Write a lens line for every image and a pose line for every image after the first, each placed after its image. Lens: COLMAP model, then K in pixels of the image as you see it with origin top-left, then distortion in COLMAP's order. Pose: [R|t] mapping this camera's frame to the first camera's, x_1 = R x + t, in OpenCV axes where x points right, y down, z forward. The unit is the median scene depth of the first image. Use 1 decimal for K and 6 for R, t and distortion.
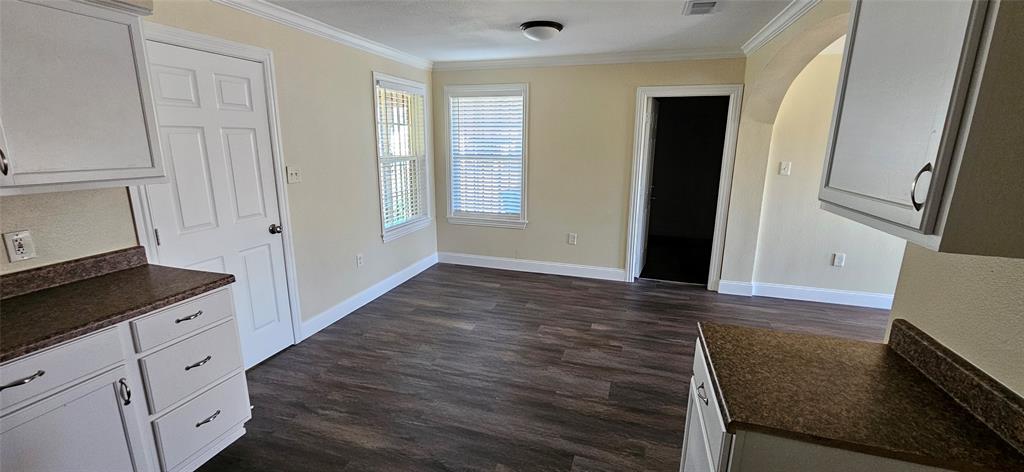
lens RADIAL K [[418.6, 0, 512.0], [0, 418.6, 236.0], [0, 0, 1]] dist [0.000203, 0.000370]
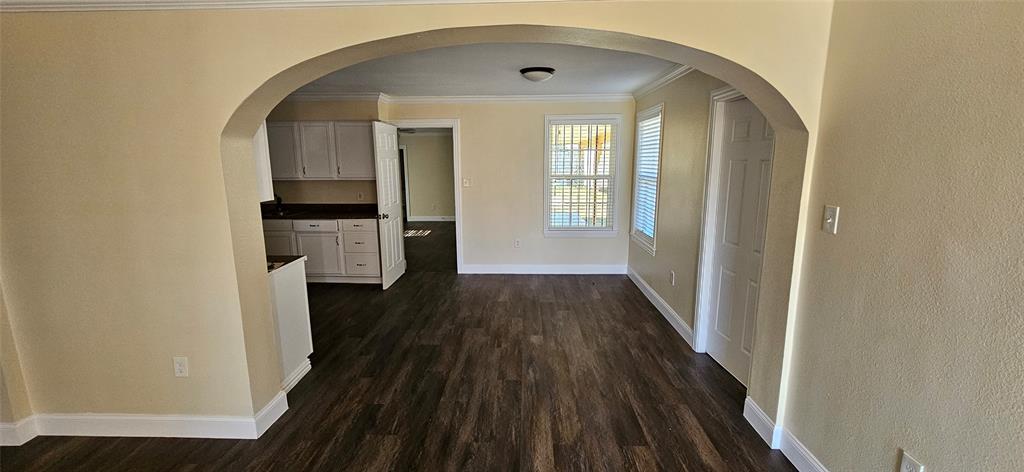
lens RADIAL K [[418.6, 0, 512.0], [0, 418.6, 236.0], [0, 0, 1]] dist [0.000203, 0.000370]
pose [[0.275481, 0.162567, -0.947461, 1.677071], [-0.205304, 0.972807, 0.107223, -0.196907], [0.939127, 0.164979, 0.301366, 0.844917]]
